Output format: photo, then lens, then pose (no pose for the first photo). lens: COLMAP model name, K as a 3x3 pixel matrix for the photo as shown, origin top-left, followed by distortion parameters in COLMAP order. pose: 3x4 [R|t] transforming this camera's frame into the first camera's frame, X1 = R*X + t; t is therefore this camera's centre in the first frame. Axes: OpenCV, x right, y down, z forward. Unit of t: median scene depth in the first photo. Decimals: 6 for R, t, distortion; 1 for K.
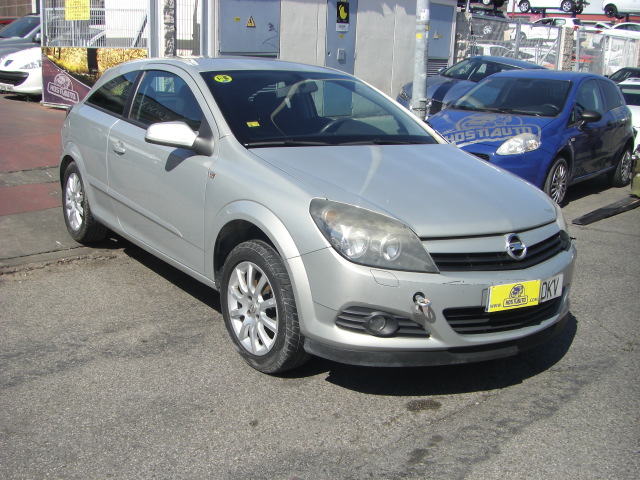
lens RADIAL K [[723.4, 0, 304.7], [0, 723.4, 279.2], [0, 0, 1]] dist [-0.191804, 0.172715]
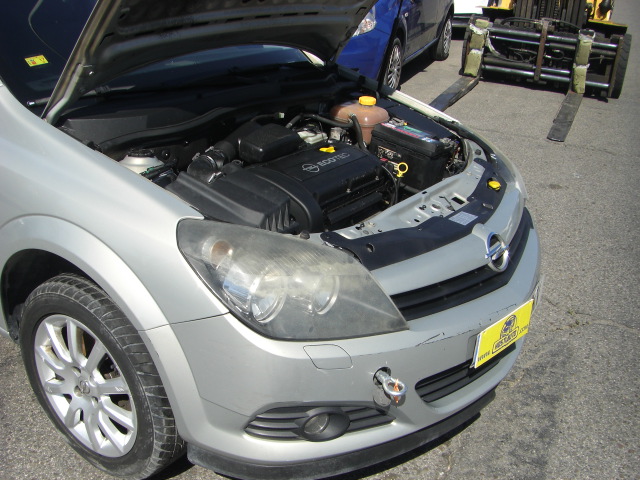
lens RADIAL K [[723.4, 0, 304.7], [0, 723.4, 279.2], [0, 0, 1]] dist [-0.191804, 0.172715]
pose [[0.949317, -0.133677, 0.284477, -0.056940], [0.076433, 0.976067, 0.203597, -0.163159], [-0.304885, -0.171535, 0.936814, 0.426530]]
